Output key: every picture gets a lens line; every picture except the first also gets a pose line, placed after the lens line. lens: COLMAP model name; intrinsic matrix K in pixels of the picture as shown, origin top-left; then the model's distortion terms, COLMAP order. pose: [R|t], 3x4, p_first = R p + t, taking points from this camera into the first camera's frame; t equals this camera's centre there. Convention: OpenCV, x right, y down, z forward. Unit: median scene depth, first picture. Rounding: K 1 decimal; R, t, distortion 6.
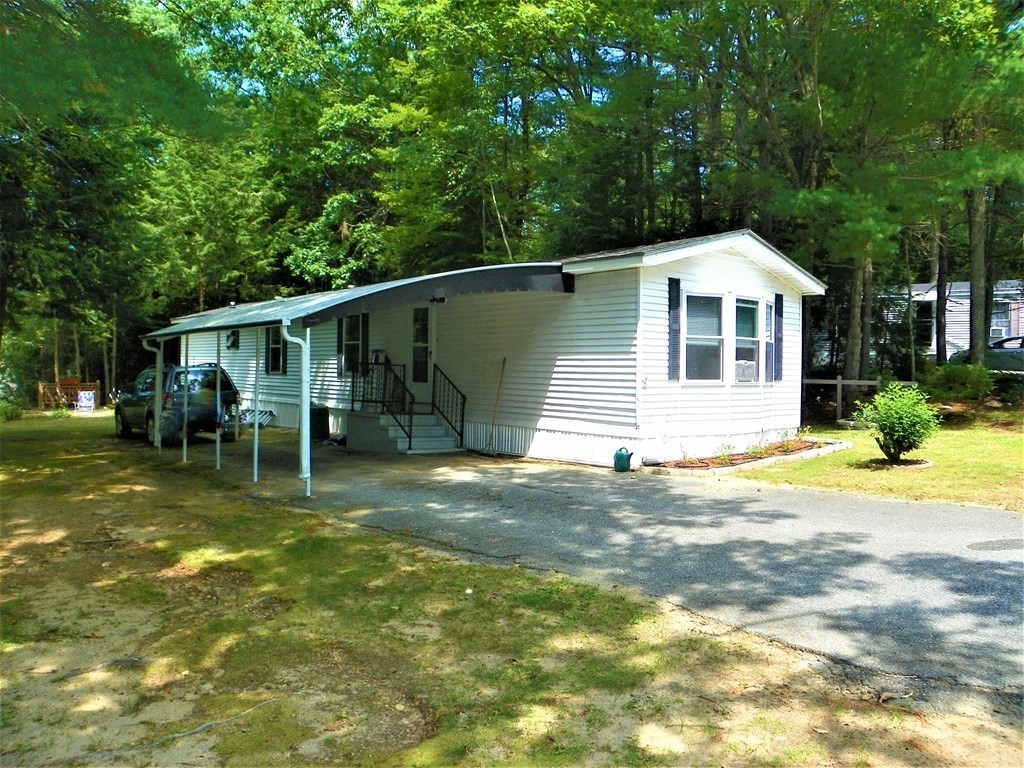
lens RADIAL K [[789.3, 0, 512.0], [0, 789.3, 384.0], [0, 0, 1]] dist [-0.135294, 0.082840]
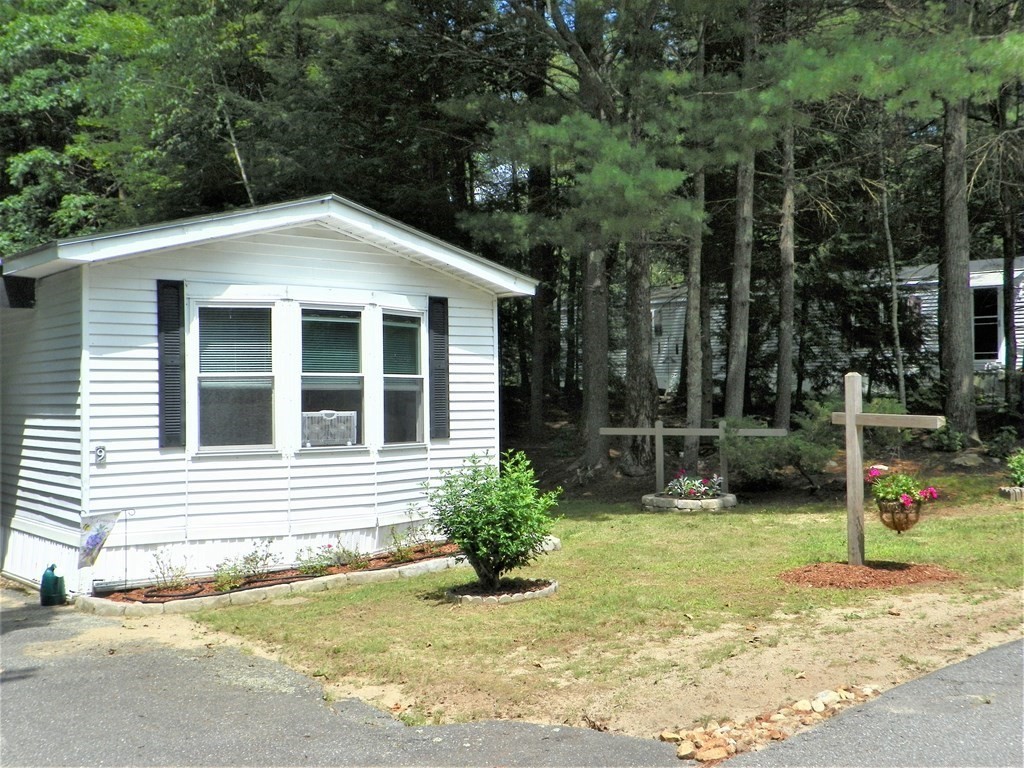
lens RADIAL K [[1159.4, 0, 512.0], [0, 1159.4, 384.0], [0, 0, 1]] dist [0.005812, 0.005419]
pose [[0.999572, -0.021868, -0.019433, 0.471817], [0.021248, 0.999276, -0.031561, -0.019889], [0.020109, 0.031134, 0.999313, 0.104903]]
